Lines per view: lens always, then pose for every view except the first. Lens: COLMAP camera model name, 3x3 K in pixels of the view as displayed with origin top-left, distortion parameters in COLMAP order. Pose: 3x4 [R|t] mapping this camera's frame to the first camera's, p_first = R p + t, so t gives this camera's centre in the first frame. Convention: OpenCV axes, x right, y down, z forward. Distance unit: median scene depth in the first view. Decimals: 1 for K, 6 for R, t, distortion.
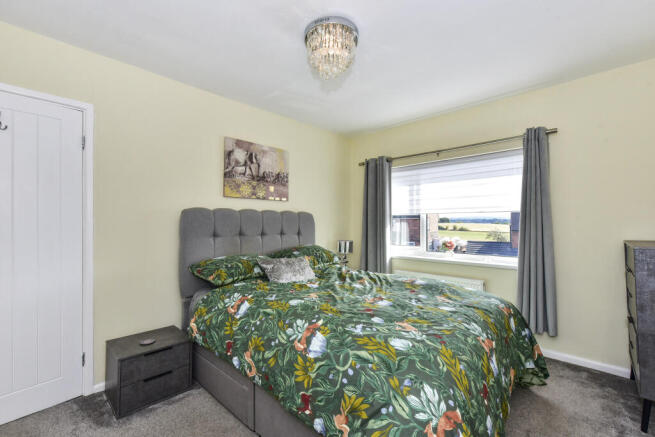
lens RADIAL K [[279.4, 0, 325.8], [0, 279.4, 227.7], [0, 0, 1]] dist [-0.003558, -0.000462]
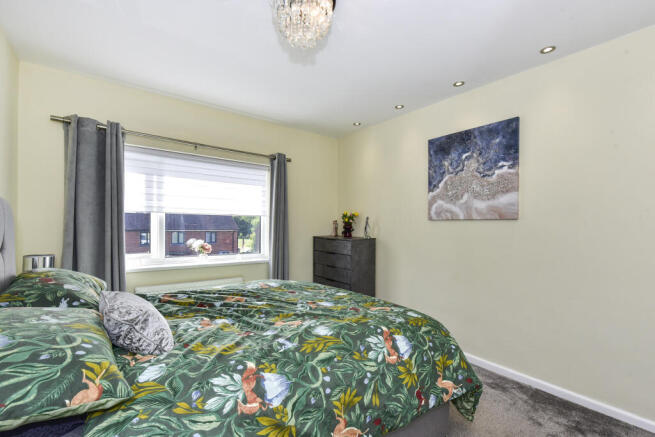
lens RADIAL K [[270.5, 0, 326.3], [0, 270.5, 258.4], [0, 0, 1]] dist [-0.026742, -0.000193]
pose [[0.183769, -0.108184, 0.976998, -0.676995], [-0.002185, 0.993878, 0.110464, -0.007140], [-0.982967, -0.022434, 0.182408, 0.731488]]
